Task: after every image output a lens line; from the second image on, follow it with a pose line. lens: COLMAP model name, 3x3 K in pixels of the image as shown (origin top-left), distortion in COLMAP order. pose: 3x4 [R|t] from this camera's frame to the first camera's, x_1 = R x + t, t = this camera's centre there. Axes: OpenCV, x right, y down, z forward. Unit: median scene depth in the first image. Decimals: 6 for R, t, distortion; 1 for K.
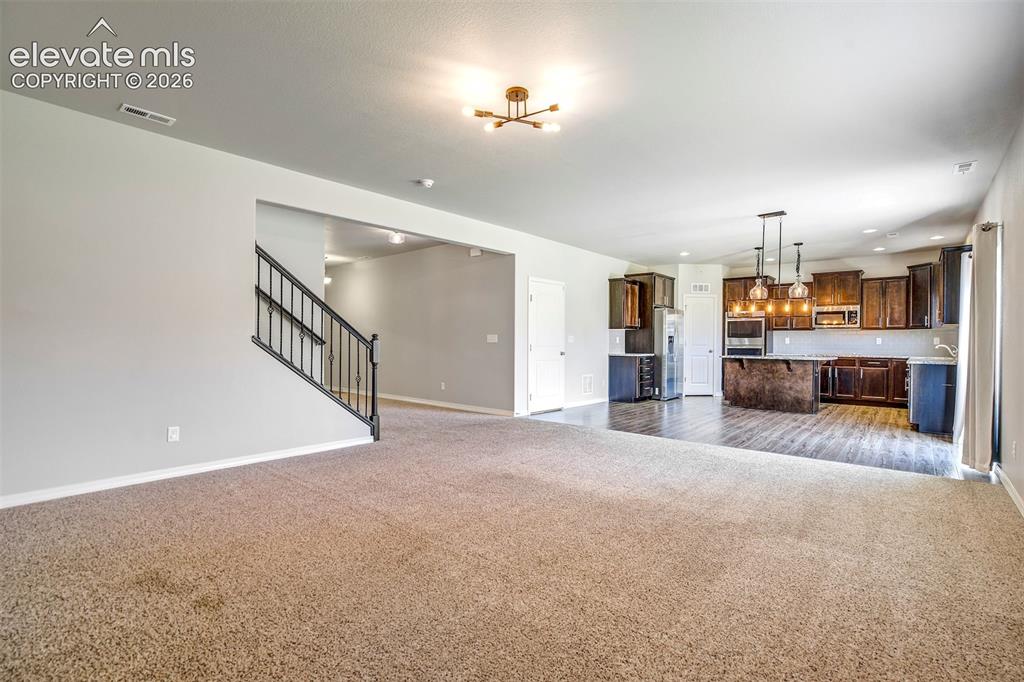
lens RADIAL K [[483.3, 0, 526.3], [0, 483.3, 341.3], [0, 0, 1]] dist [-0.044642, 0.025452]
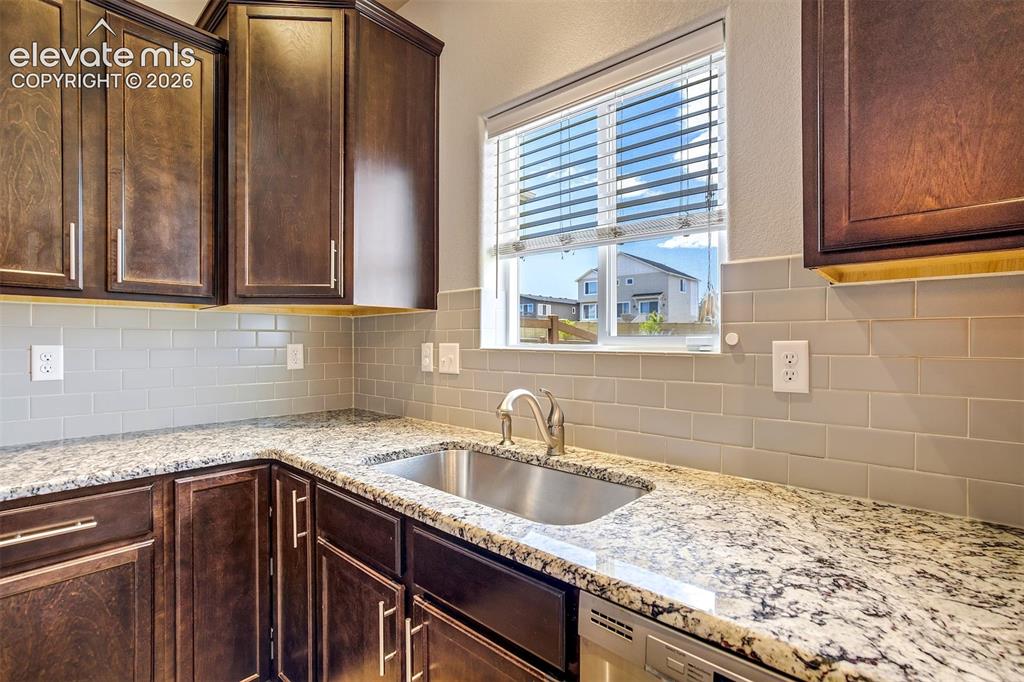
lens RADIAL K [[483.3, 0, 526.3], [0, 483.3, 341.3], [0, 0, 1]] dist [-0.044642, 0.025452]
pose [[0.014487, -0.005026, 0.999882, 0.608671], [0.002748, 0.999984, 0.004986, -0.009499], [-0.999891, 0.002676, 0.014501, 0.877740]]
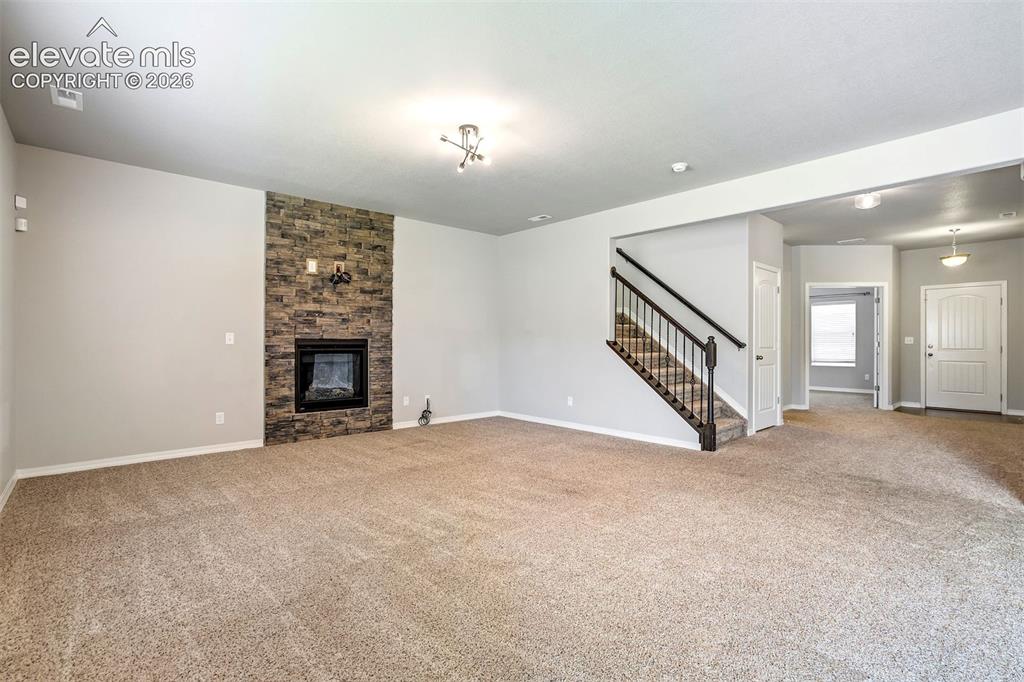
lens RADIAL K [[483.3, 0, 526.3], [0, 483.3, 341.3], [0, 0, 1]] dist [-0.044642, 0.025452]
pose [[-0.124701, -0.008972, -0.992154, 0.440747], [-0.004241, 0.999955, -0.008509, 0.003049], [0.992185, 0.003147, -0.124734, 0.514740]]
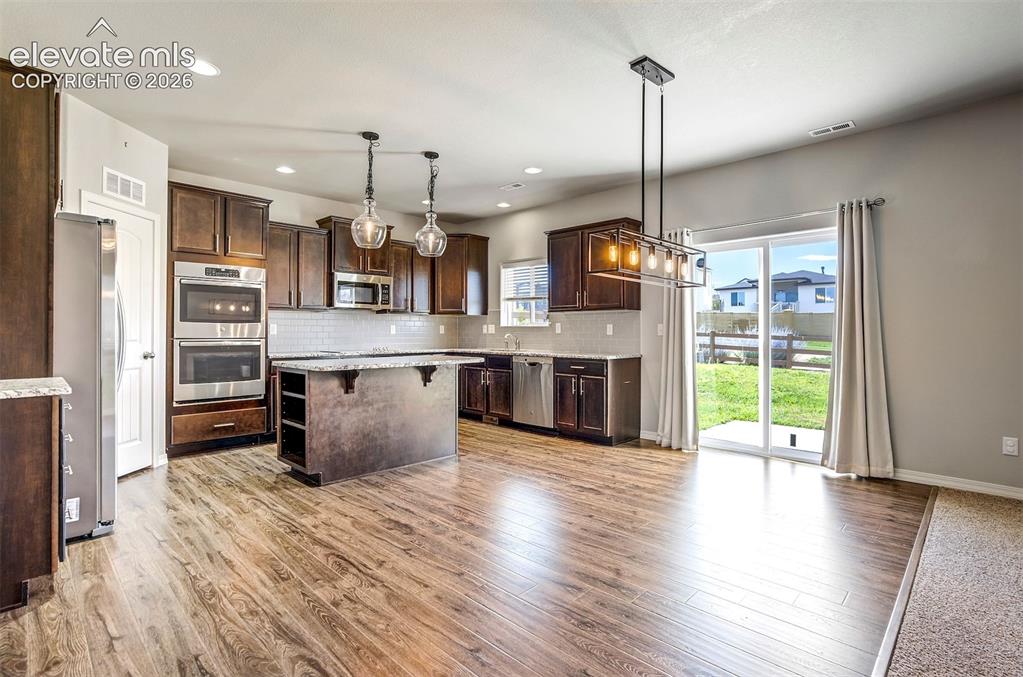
lens RADIAL K [[482.8, 0, 525.8], [0, 482.8, 338.8], [0, 0, 1]] dist [-0.044642, 0.025452]
pose [[0.056571, -0.020666, 0.998185, 0.017159], [0.001459, 0.999786, 0.020617, -0.001051], [-0.998397, 0.000290, 0.056589, 0.812772]]
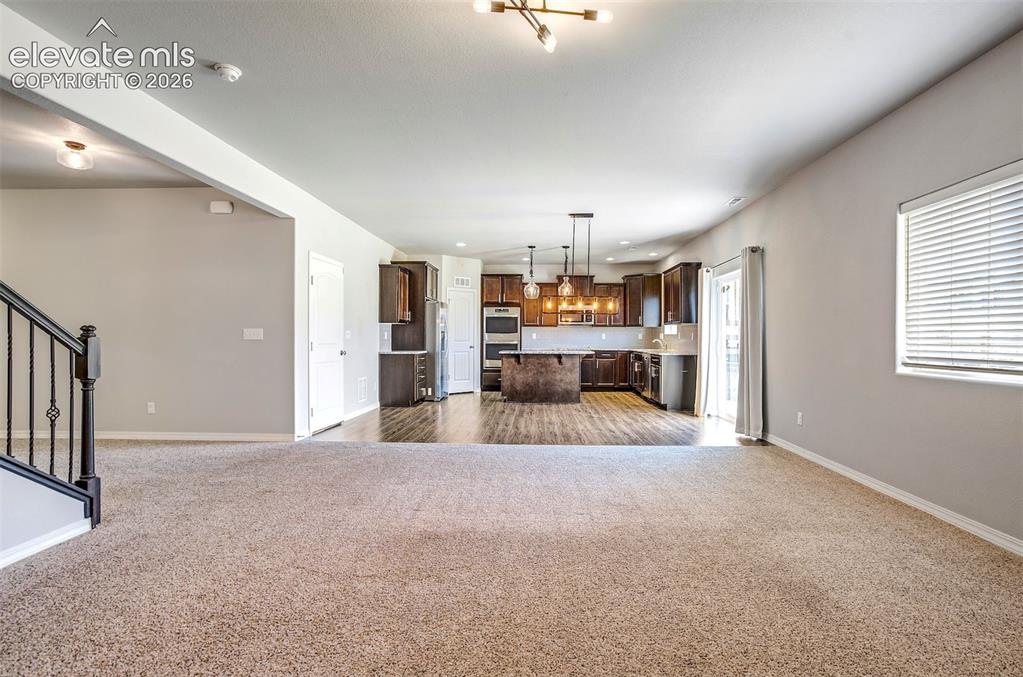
lens RADIAL K [[482.8, 0, 525.8], [0, 482.8, 338.8], [0, 0, 1]] dist [-0.044642, 0.025452]
pose [[0.779721, -0.004557, 0.626110, -0.178791], [0.001045, 0.999982, 0.005977, -0.002180], [-0.626126, -0.004006, 0.779712, 0.192758]]
